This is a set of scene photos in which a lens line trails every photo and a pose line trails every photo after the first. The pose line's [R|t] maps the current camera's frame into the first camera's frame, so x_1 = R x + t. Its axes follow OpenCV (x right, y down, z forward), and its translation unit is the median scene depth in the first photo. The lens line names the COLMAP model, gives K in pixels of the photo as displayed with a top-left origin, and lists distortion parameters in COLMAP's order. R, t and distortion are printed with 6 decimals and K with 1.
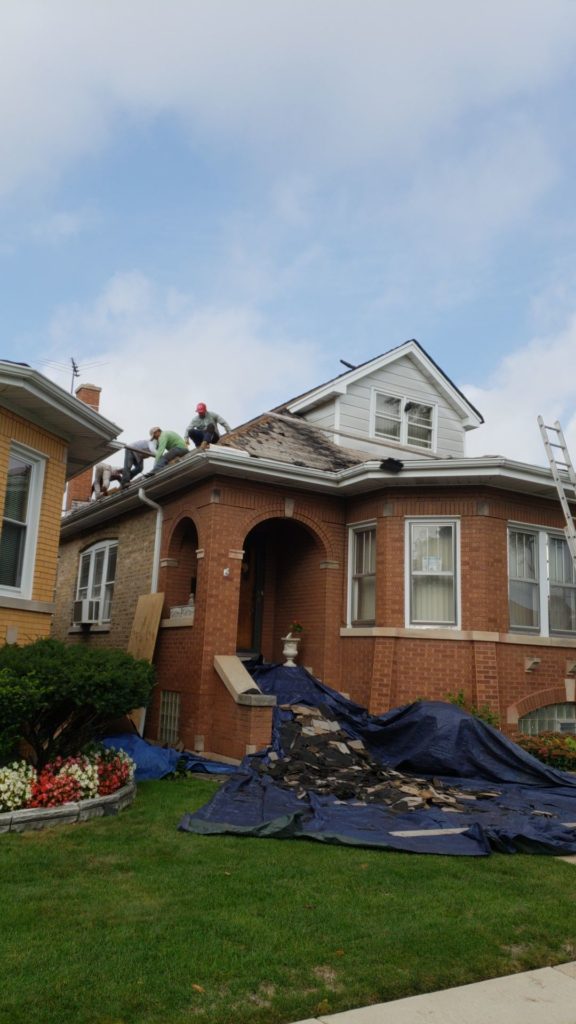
lens RADIAL K [[765.9, 0, 287.3], [0, 765.9, 519.7], [0, 0, 1]] dist [0.005124, -0.004705]
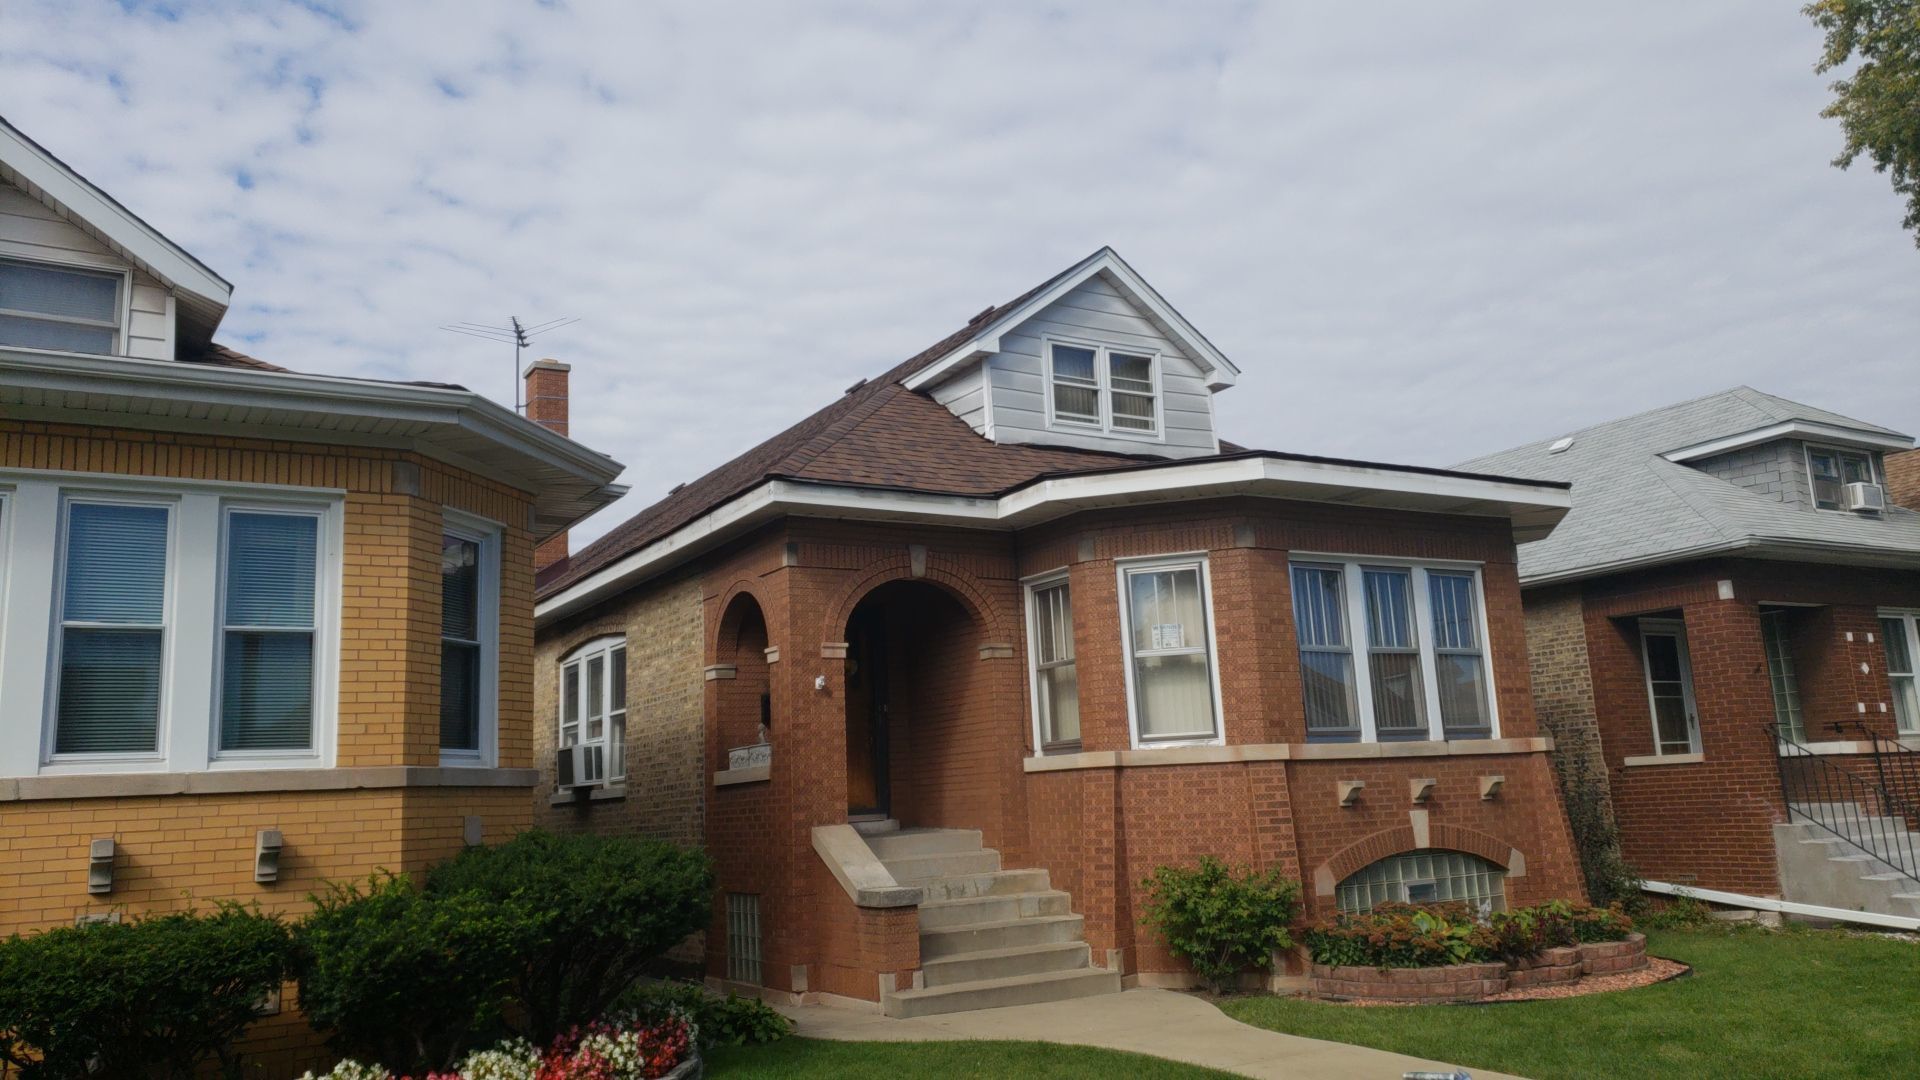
lens RADIAL K [[1436.1, 0, 954.6], [0, 1436.1, 530.3], [0, 0, 1]] dist [0.005124, -0.004705]
pose [[0.995806, -0.089328, 0.019750, 0.011579], [0.089466, 0.995970, -0.006235, -0.031050], [-0.019114, 0.007976, 0.999786, -0.098735]]
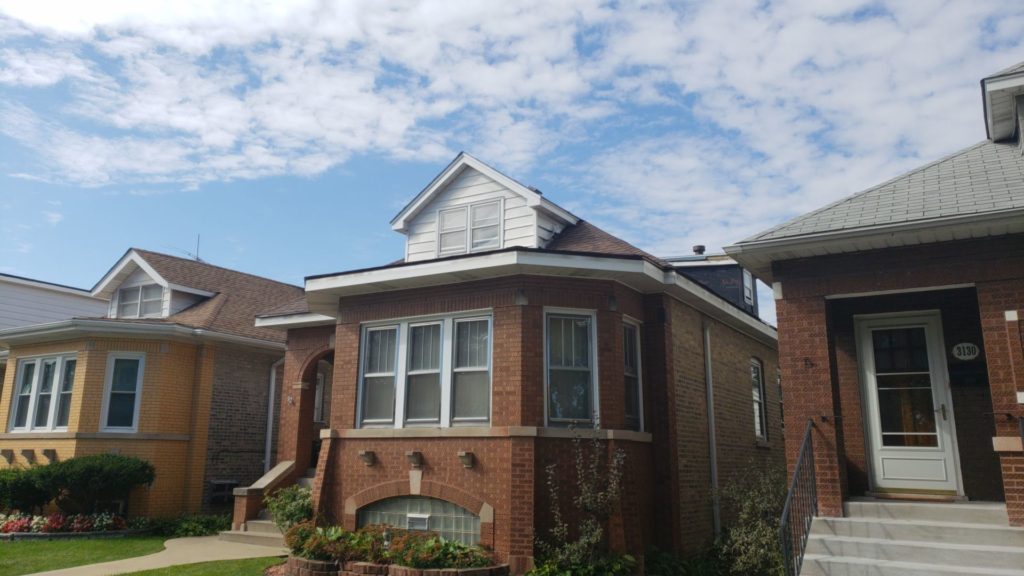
lens RADIAL K [[799.9, 0, 510.7], [0, 799.9, 281.3], [0, 0, 1]] dist [0.009369, -0.005929]
pose [[0.481467, -0.232325, -0.845112, 1.345347], [0.162812, 0.971154, -0.174219, 0.173528], [0.861210, -0.053713, 0.505404, 0.615000]]
